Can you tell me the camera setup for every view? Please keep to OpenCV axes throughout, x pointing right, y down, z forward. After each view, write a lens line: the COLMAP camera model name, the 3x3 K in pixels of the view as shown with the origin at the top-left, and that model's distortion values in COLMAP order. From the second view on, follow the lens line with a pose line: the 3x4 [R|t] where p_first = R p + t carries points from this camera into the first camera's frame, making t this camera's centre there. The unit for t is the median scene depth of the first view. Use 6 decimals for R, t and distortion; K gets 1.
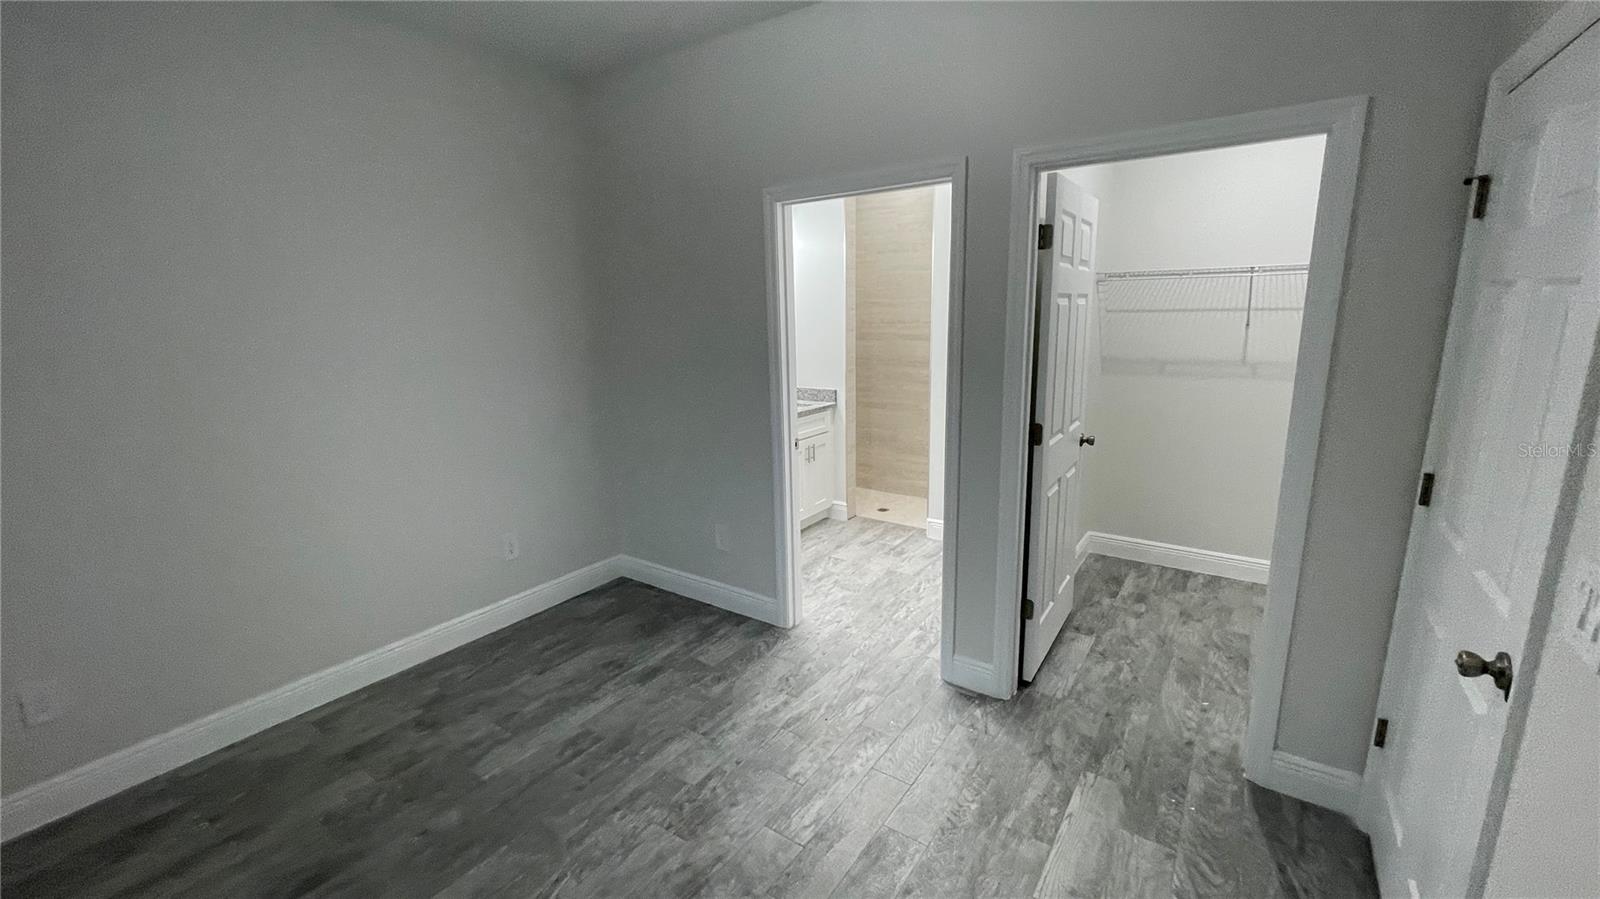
lens RADIAL K [[646.7, 0, 805.0], [0, 646.7, 441.9], [0, 0, 1]] dist [-0.001084, -0.000003]
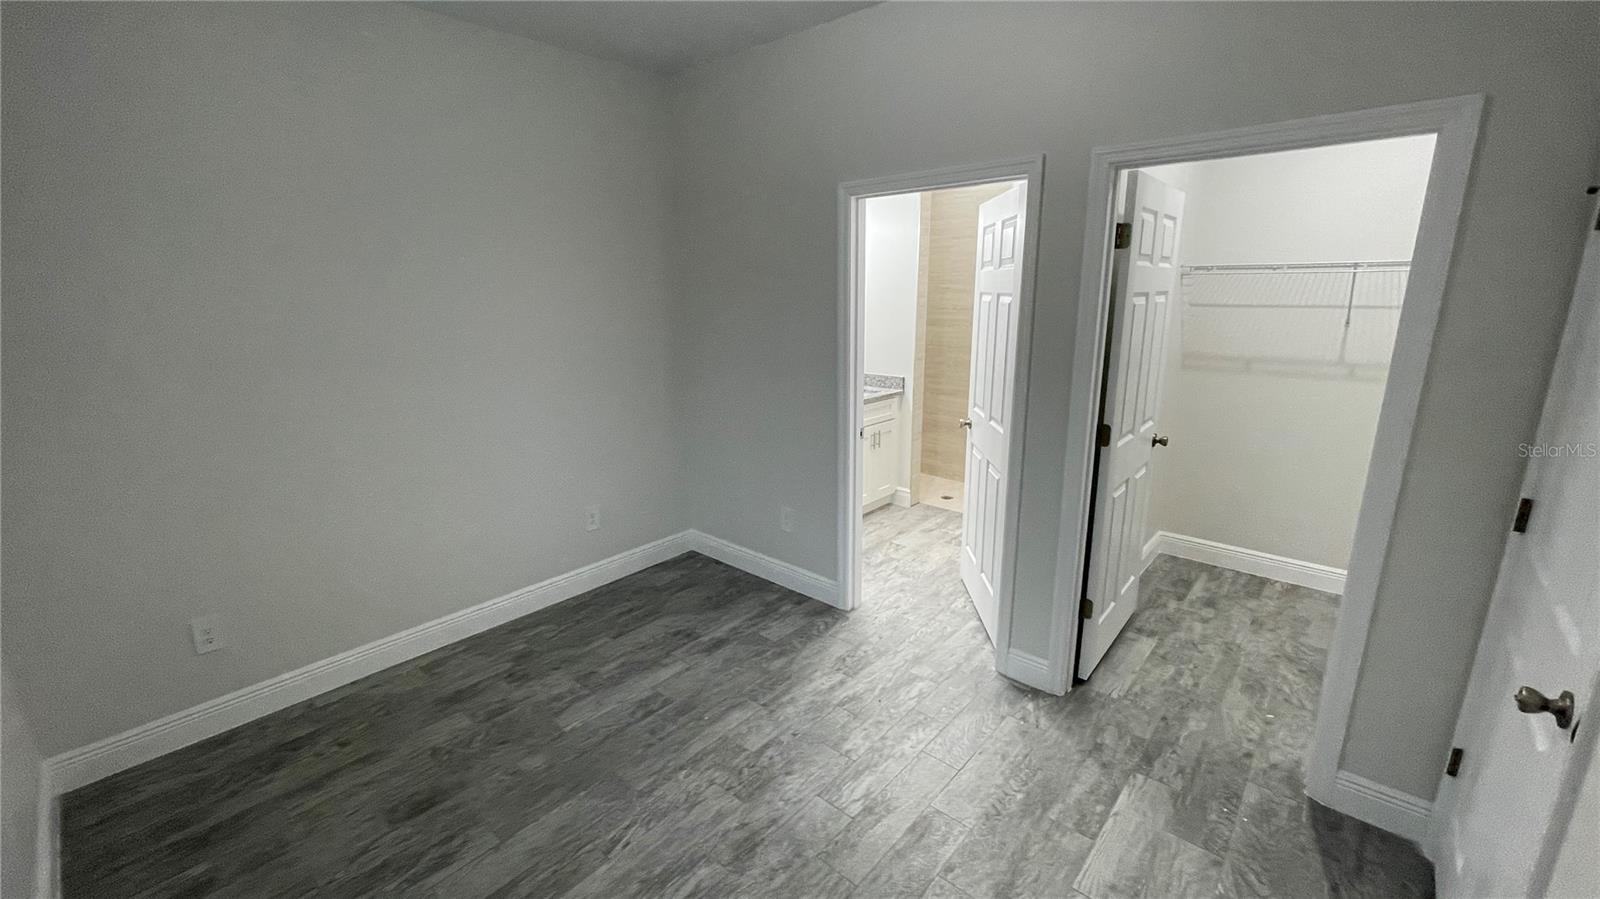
lens RADIAL K [[646.7, 0, 805.0], [0, 646.7, 441.9], [0, 0, 1]] dist [-0.001084, -0.000003]
pose [[0.993845, 0.037821, -0.104122, 0.005189], [-0.033981, 0.998684, 0.038409, -0.022576], [0.105437, -0.034634, 0.993823, -0.032668]]
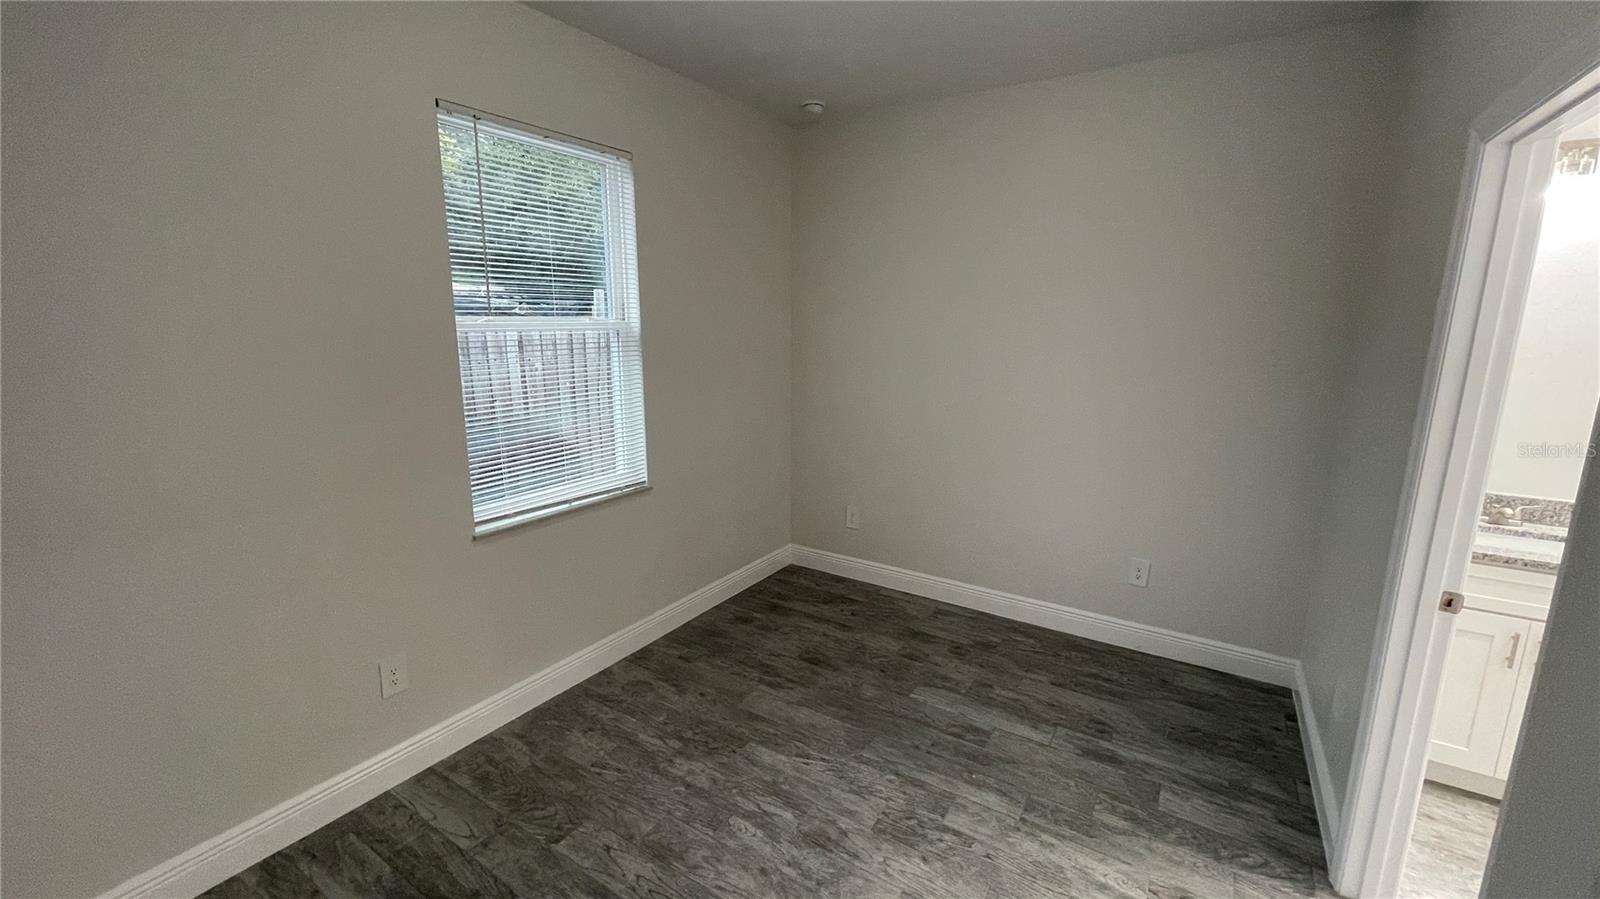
lens RADIAL K [[646.7, 0, 805.0], [0, 646.7, 441.9], [0, 0, 1]] dist [-0.001084, -0.000003]
pose [[0.057876, 0.215948, -0.974688, 0.523935], [-0.217498, 0.955600, 0.198804, -0.136435], [0.974343, 0.200487, 0.102275, 0.475463]]
